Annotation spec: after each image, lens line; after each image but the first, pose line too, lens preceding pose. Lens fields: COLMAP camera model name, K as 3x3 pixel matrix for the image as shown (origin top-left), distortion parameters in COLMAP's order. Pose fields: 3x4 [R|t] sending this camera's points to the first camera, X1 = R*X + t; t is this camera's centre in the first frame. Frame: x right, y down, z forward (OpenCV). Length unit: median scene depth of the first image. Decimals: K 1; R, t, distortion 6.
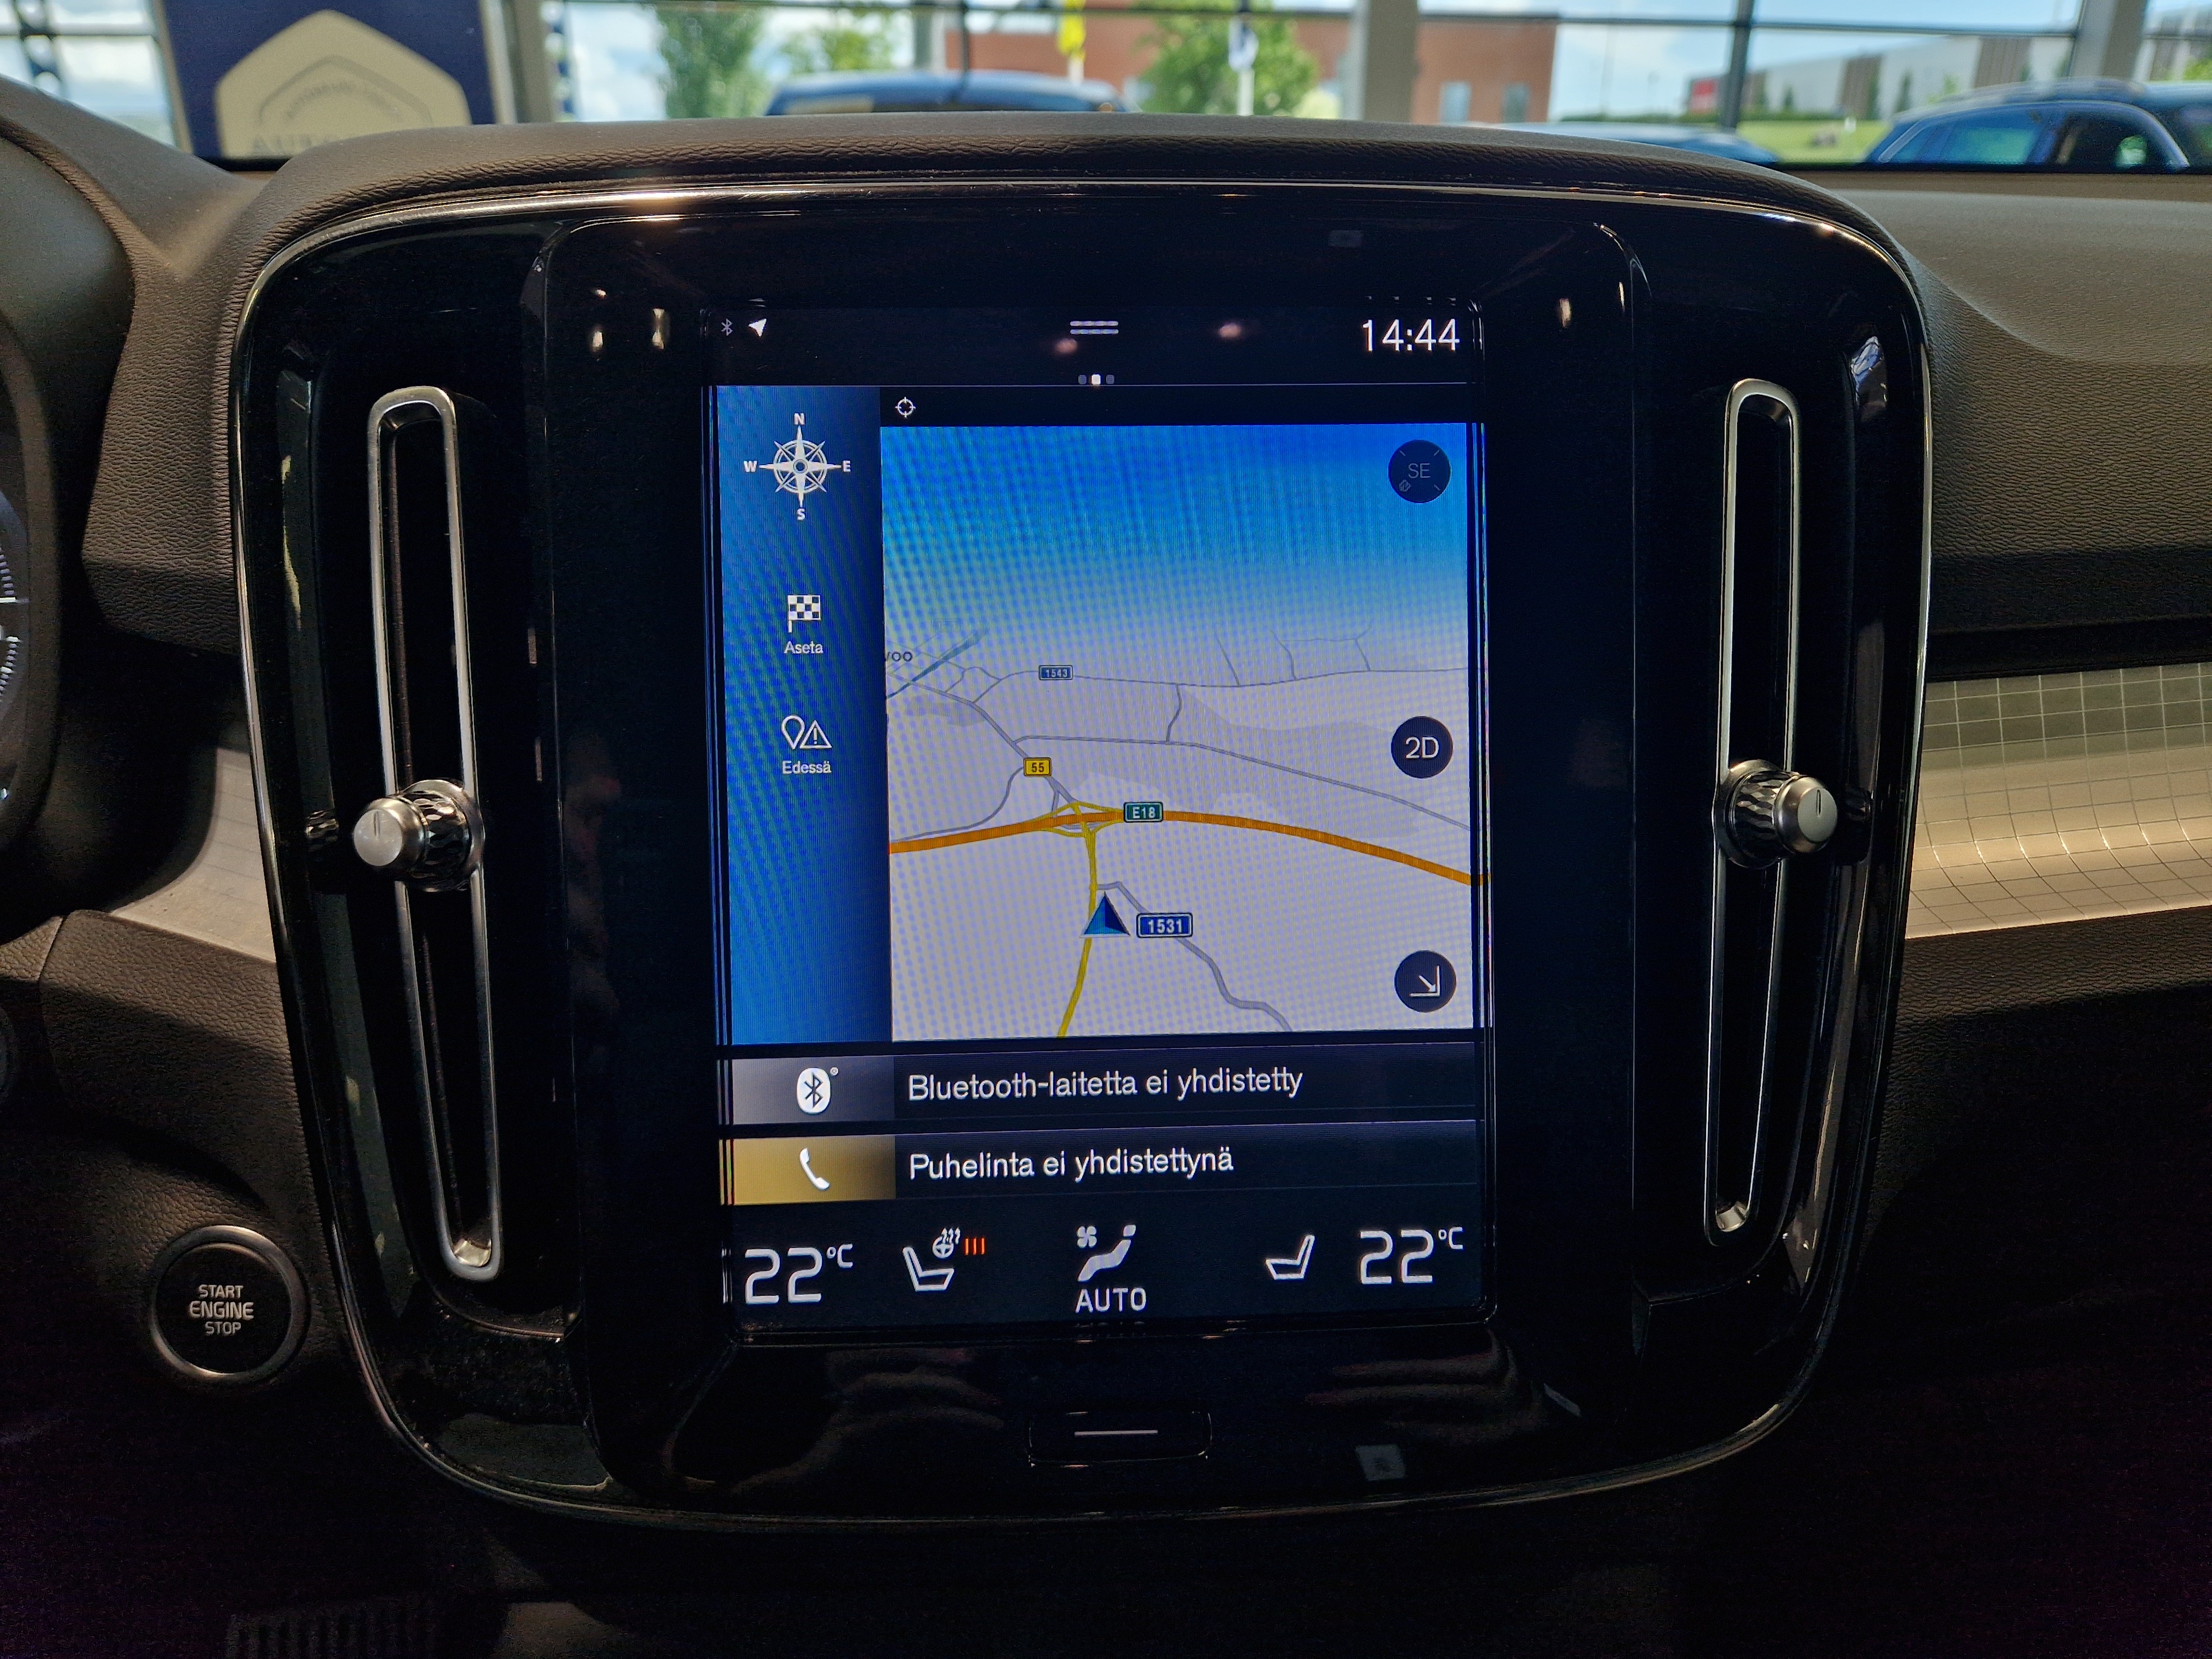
lens RADIAL K [[1481.9, 0, 1116.0], [0, 1481.9, 842.7], [0, 0, 1]] dist [0.042925, -0.029138]
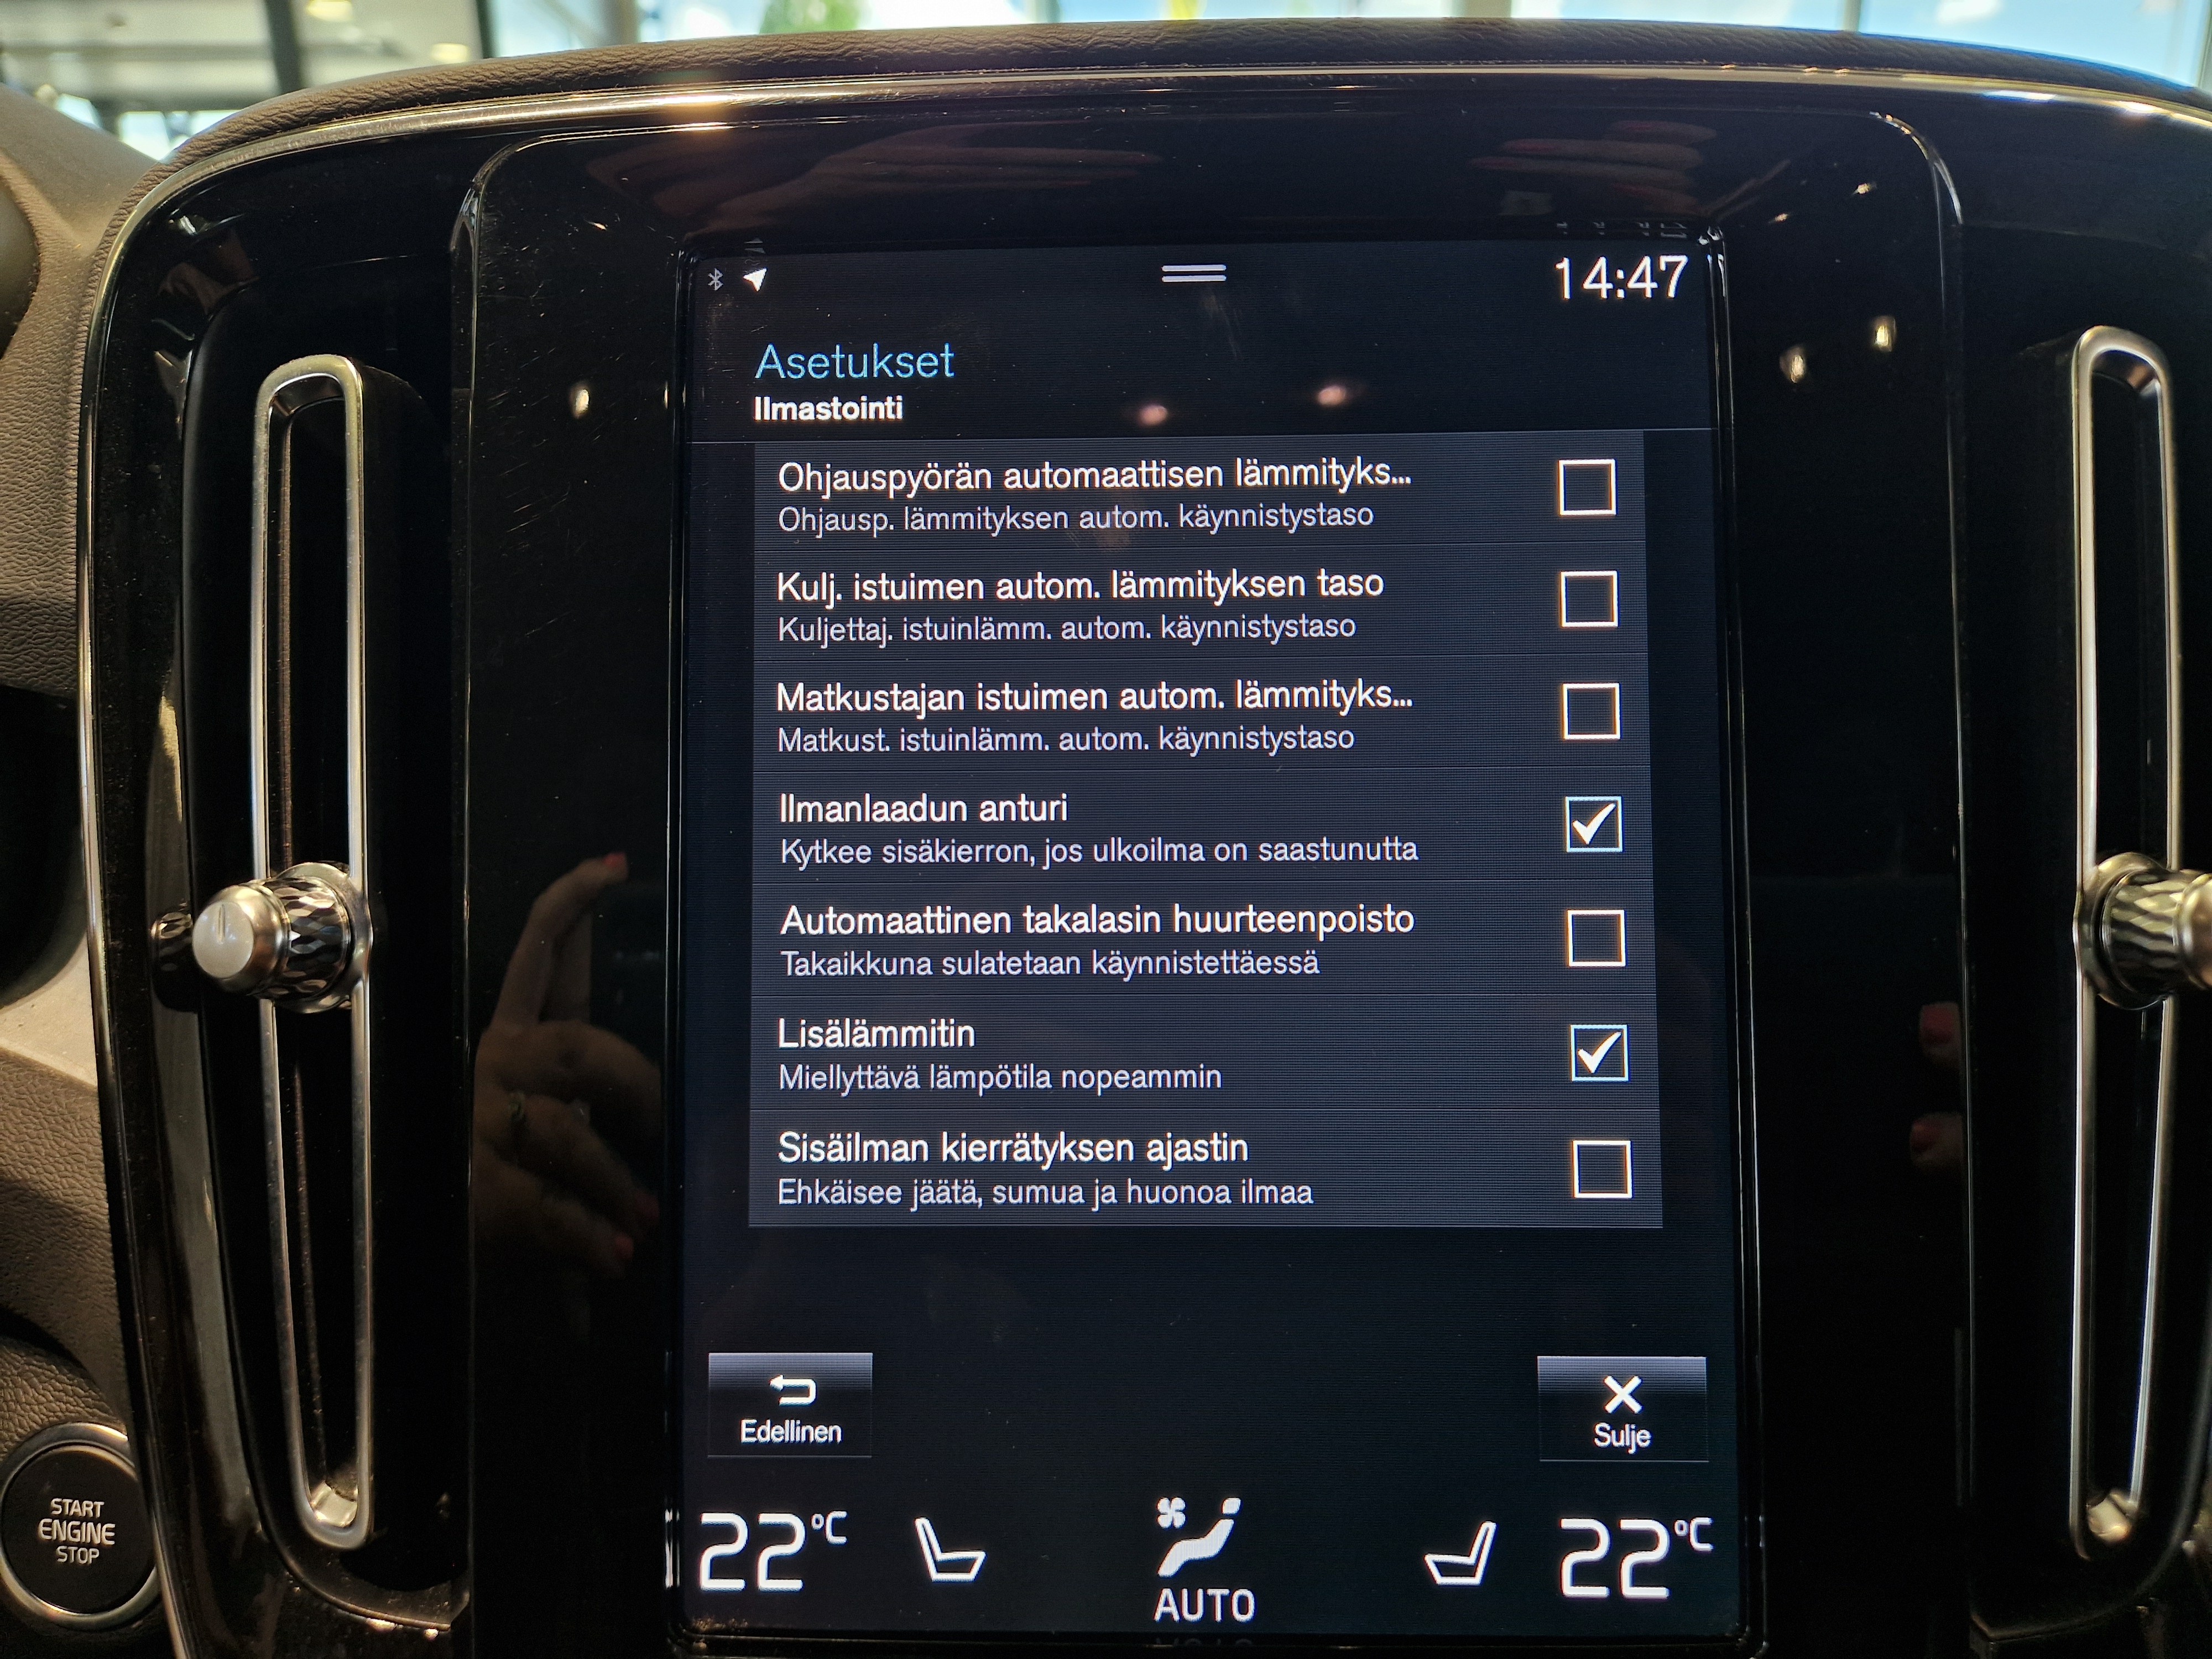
lens RADIAL K [[1493.8, 0, 1093.9], [0, 1493.8, 860.0], [0, 0, 1]] dist [0.004584, 0.000034]
pose [[0.997606, 0.009729, -0.068471, -0.010633], [-0.013788, 0.998159, -0.059068, -0.004307], [0.067771, 0.059871, 0.995903, 0.265448]]
